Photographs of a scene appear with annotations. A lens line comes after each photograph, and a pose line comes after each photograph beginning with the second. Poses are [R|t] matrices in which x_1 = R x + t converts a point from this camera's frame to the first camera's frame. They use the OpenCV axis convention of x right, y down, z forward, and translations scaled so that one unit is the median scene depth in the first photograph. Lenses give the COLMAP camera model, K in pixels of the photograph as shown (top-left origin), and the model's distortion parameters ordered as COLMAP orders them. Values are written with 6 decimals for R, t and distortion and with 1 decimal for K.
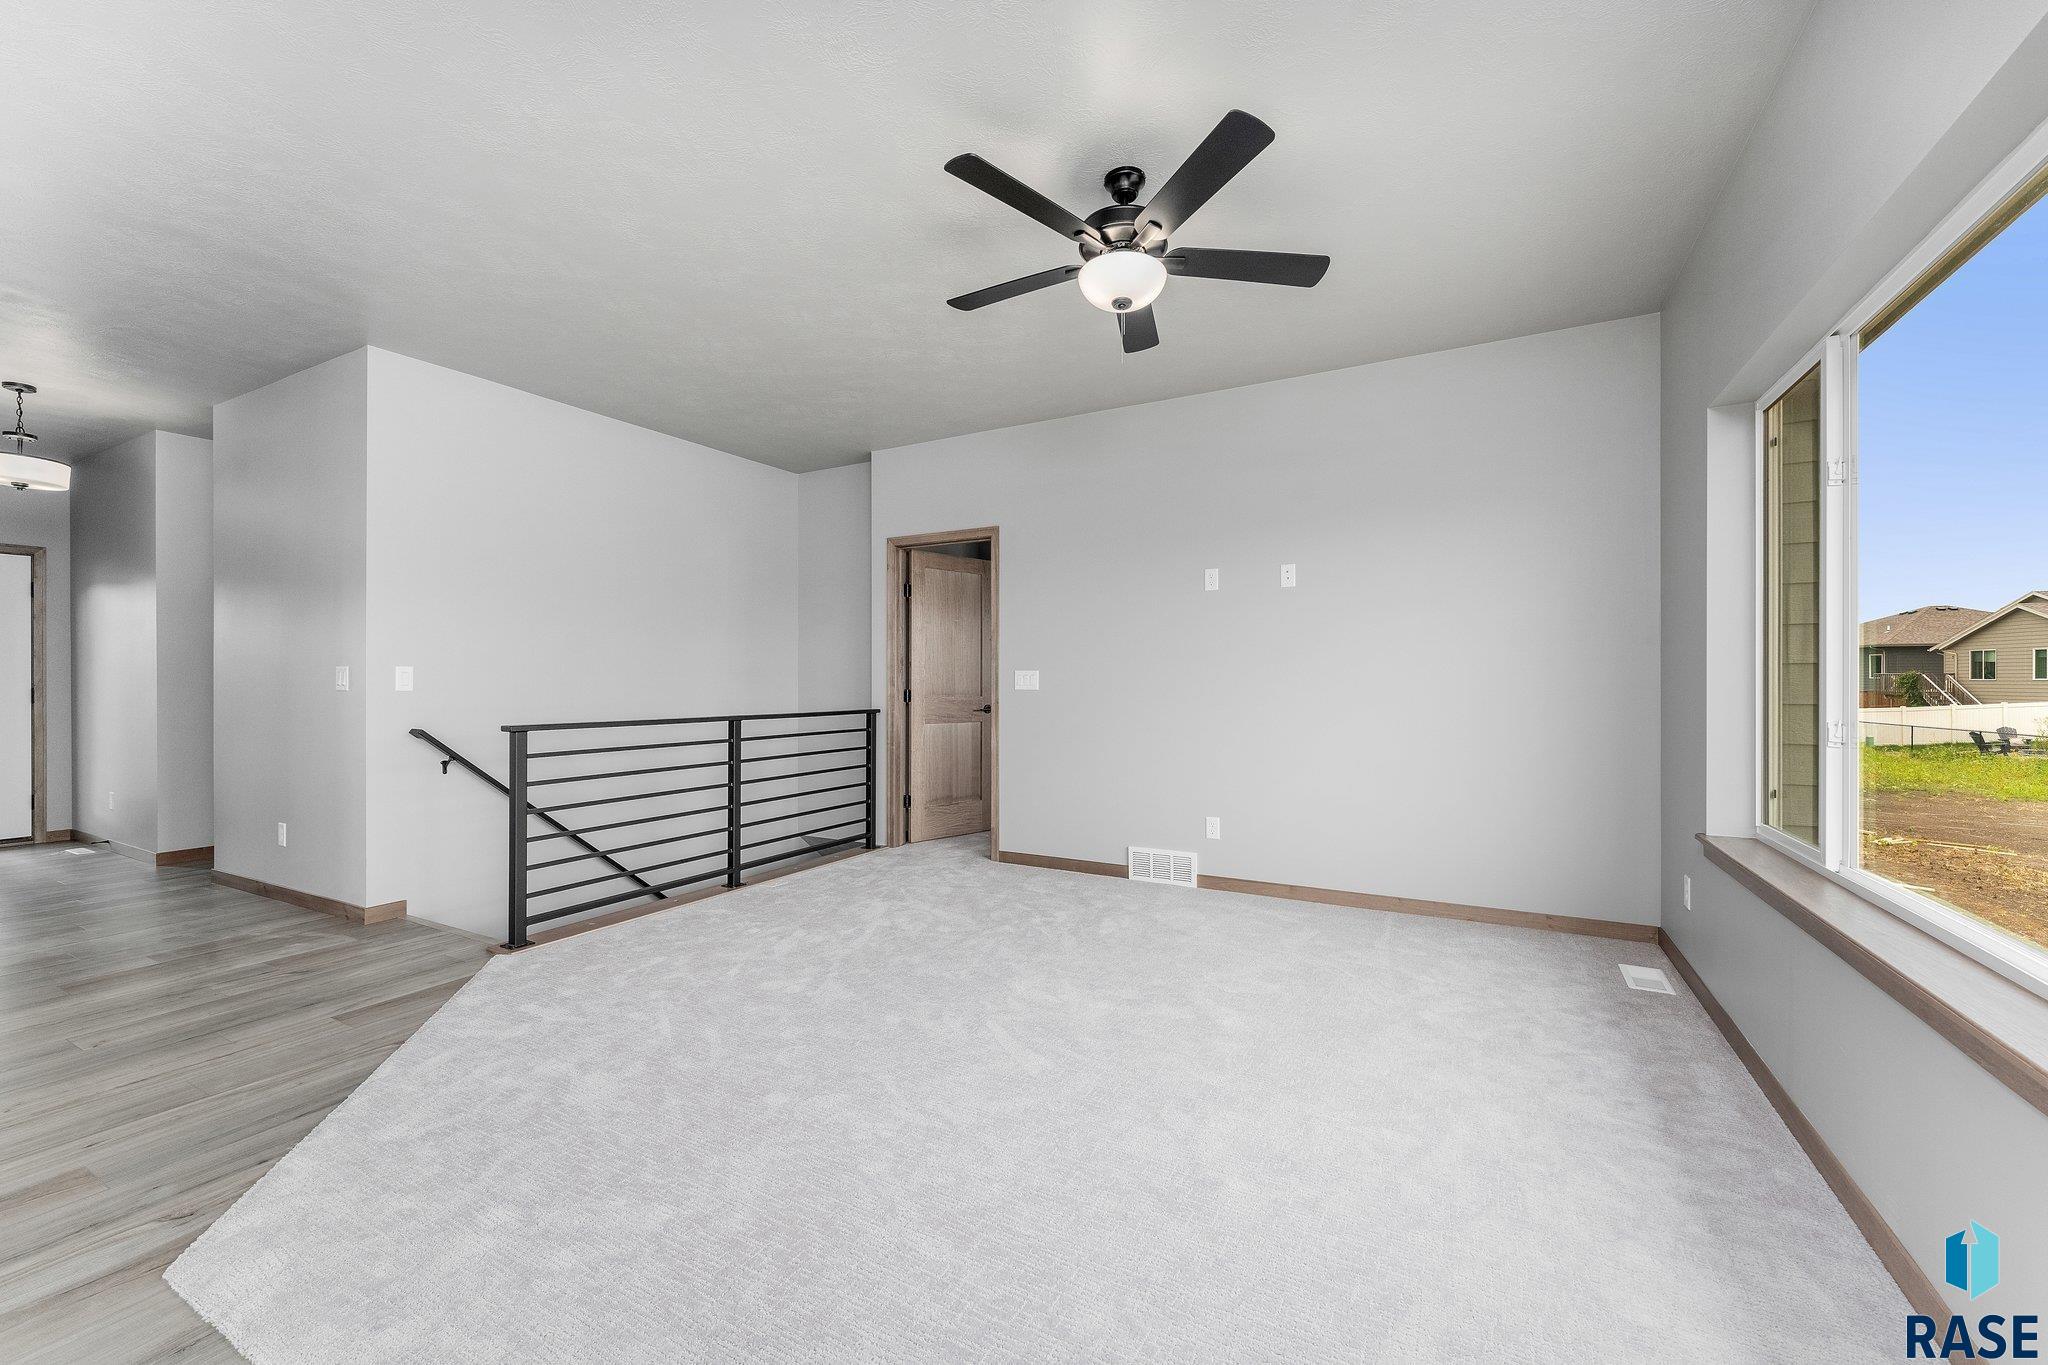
lens RADIAL K [[828.6, 0, 1031.3], [0, 828.6, 684.5], [0, 0, 1]] dist [0.003924, 0.000230]
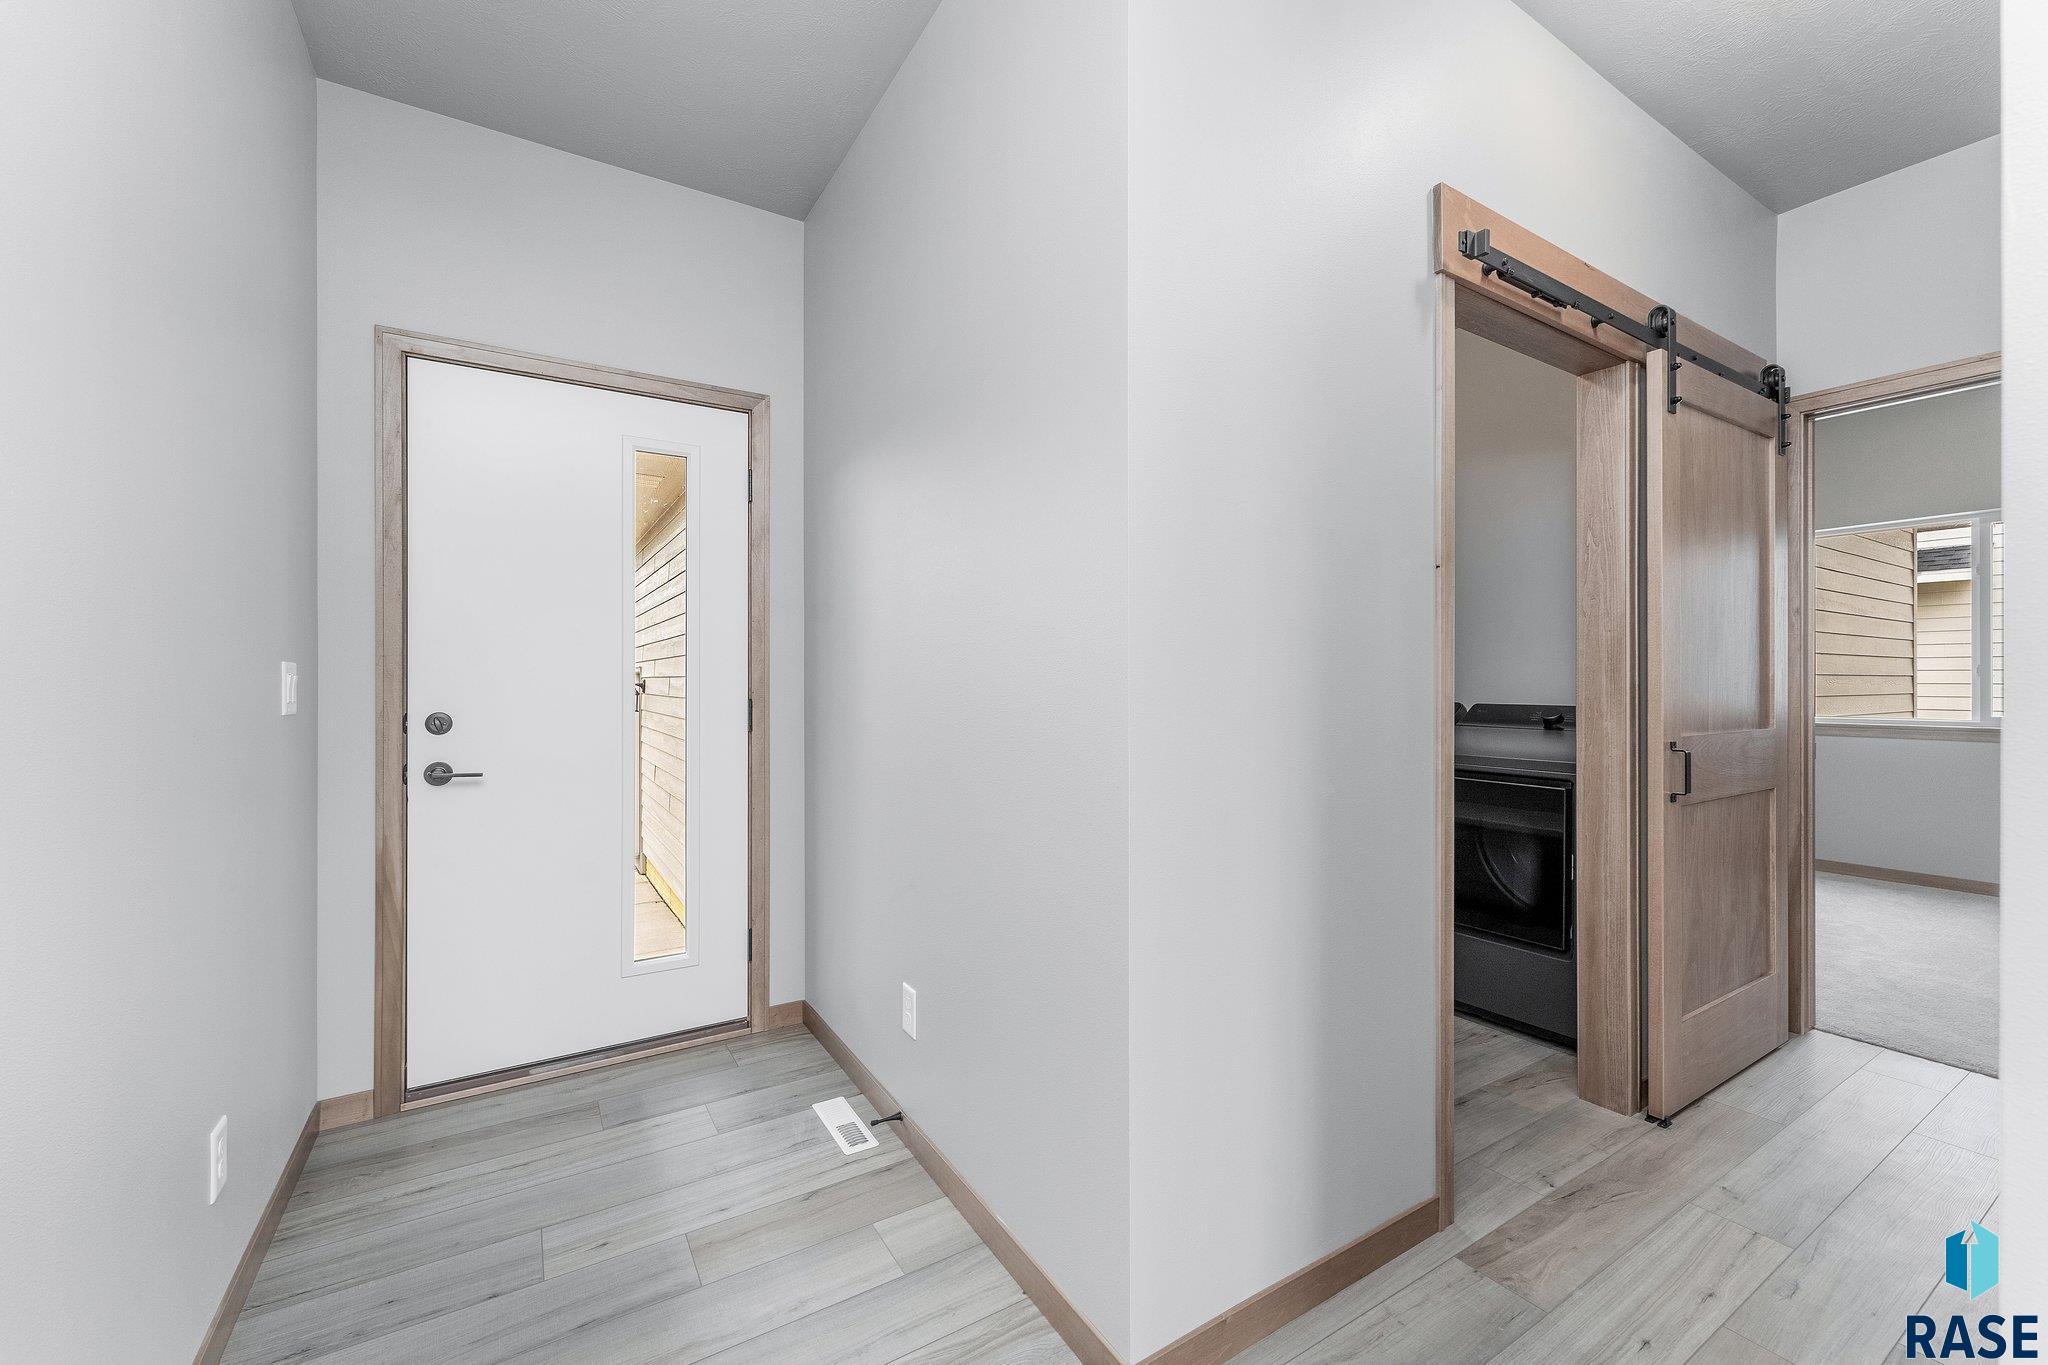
lens RADIAL K [[828.6, 0, 1037.6], [0, 828.6, 682.7], [0, 0, 1]] dist [0.003924, 0.000230]
pose [[0.856604, -0.001446, -0.515972, -0.832586], [-0.001398, 0.999986, -0.005122, -0.002518], [0.515972, 0.005109, 0.856590, 0.695750]]
